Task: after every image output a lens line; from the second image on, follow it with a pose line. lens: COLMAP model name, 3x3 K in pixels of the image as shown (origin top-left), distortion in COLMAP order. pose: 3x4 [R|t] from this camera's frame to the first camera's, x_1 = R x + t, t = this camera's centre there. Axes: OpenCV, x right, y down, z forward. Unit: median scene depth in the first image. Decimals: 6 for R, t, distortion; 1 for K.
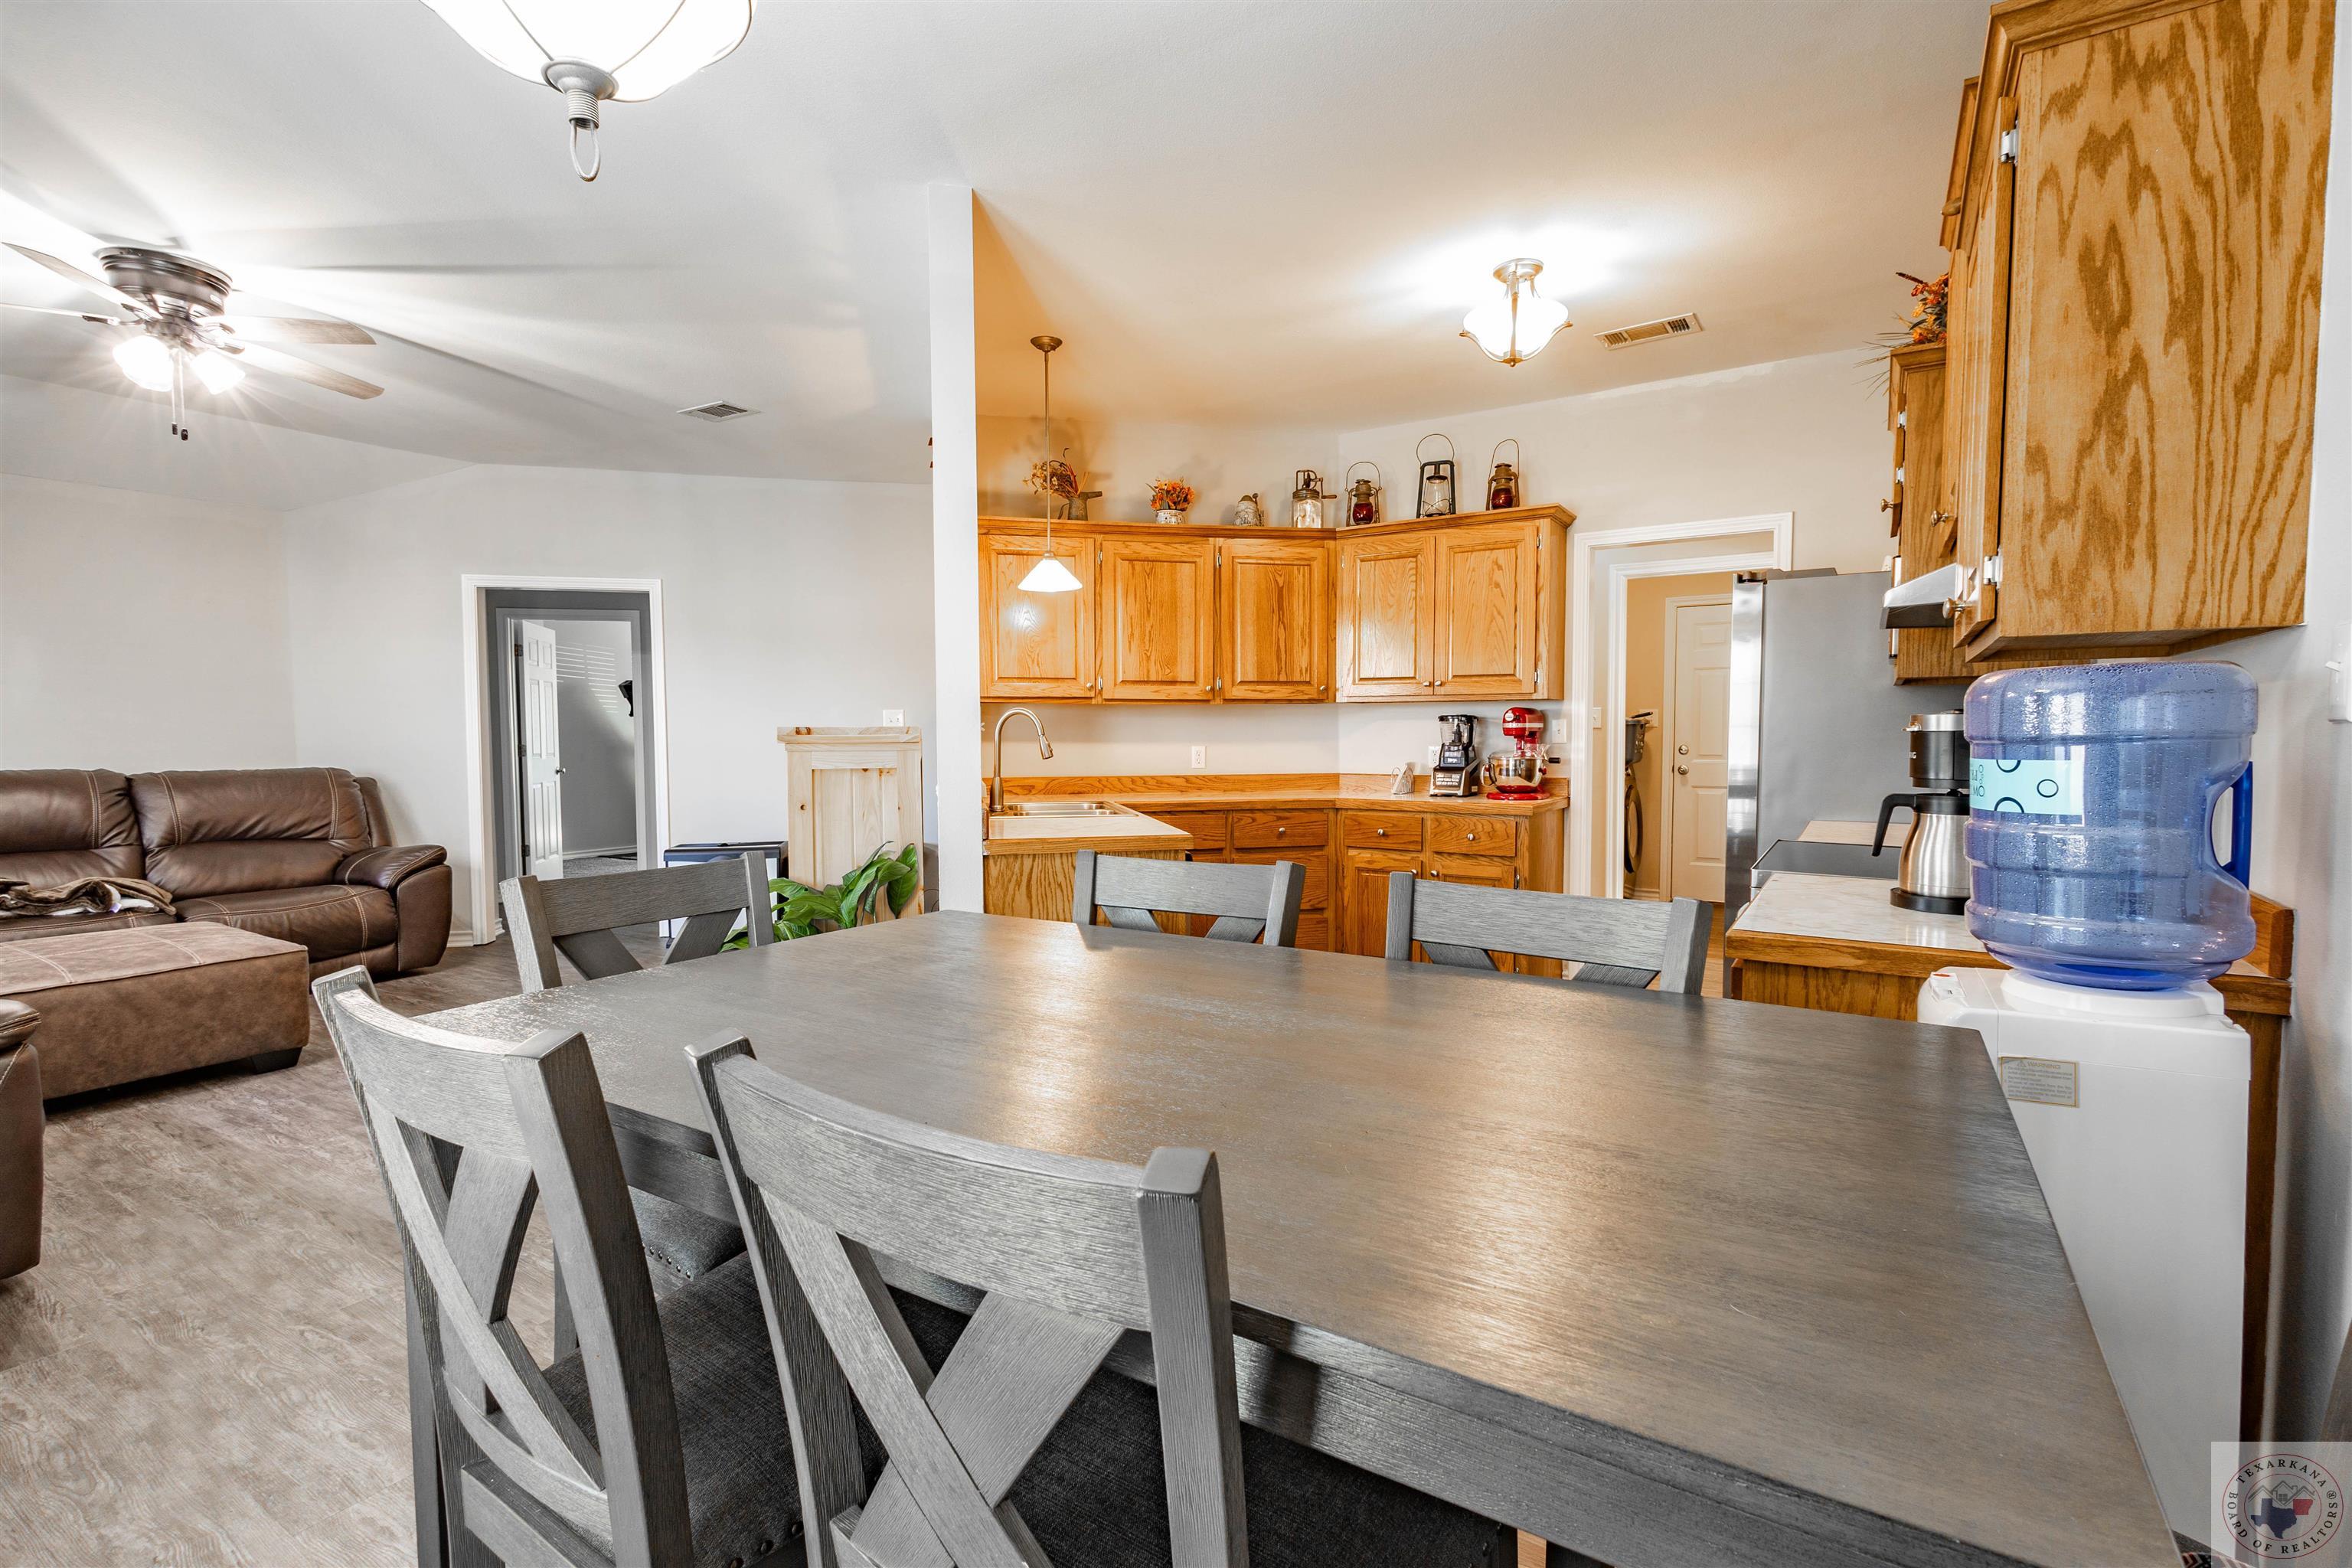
lens RADIAL K [[1084.8, 0, 1183.0], [0, 1084.8, 793.3], [0, 0, 1]] dist [0.001344, 0.000098]
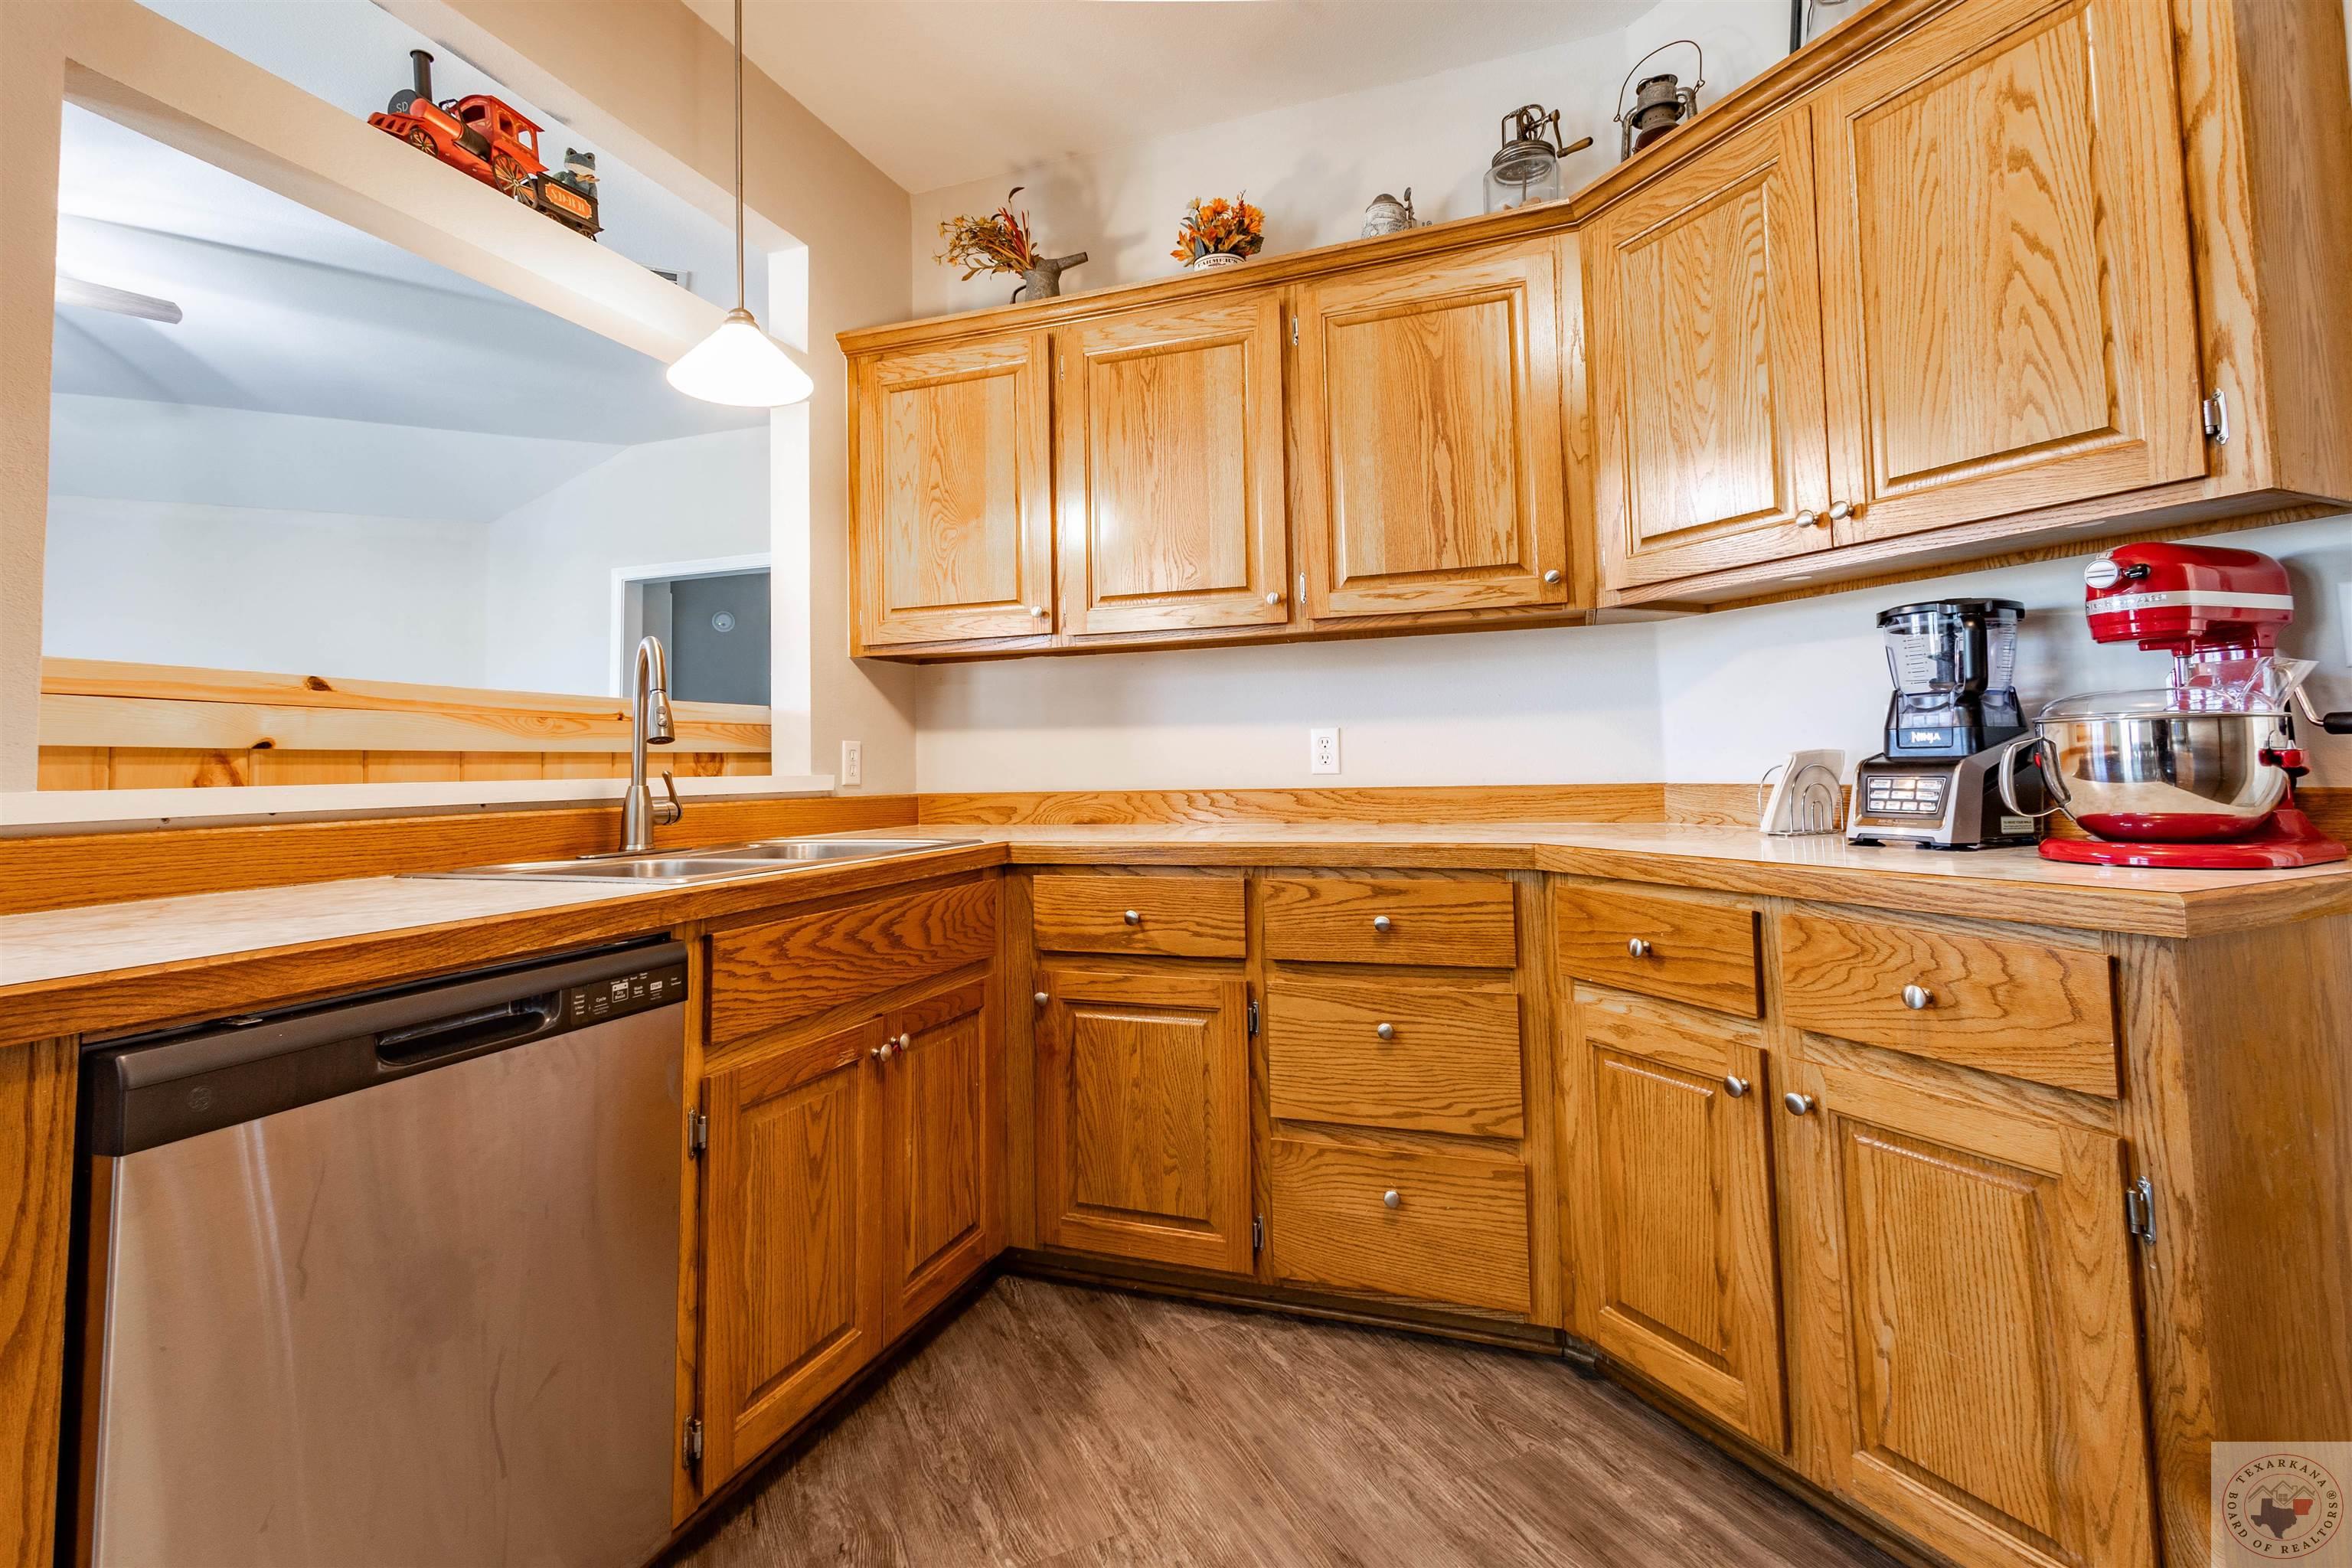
lens RADIAL K [[1086.8, 0, 1168.9], [0, 1086.8, 702.2], [0, 0, 1]] dist [0.012209, -0.000161]
pose [[0.838607, -0.046819, -0.542721, 0.240669], [-0.014076, 0.994105, -0.107508, -0.001923], [0.544555, 0.097796, 0.833004, 0.603374]]
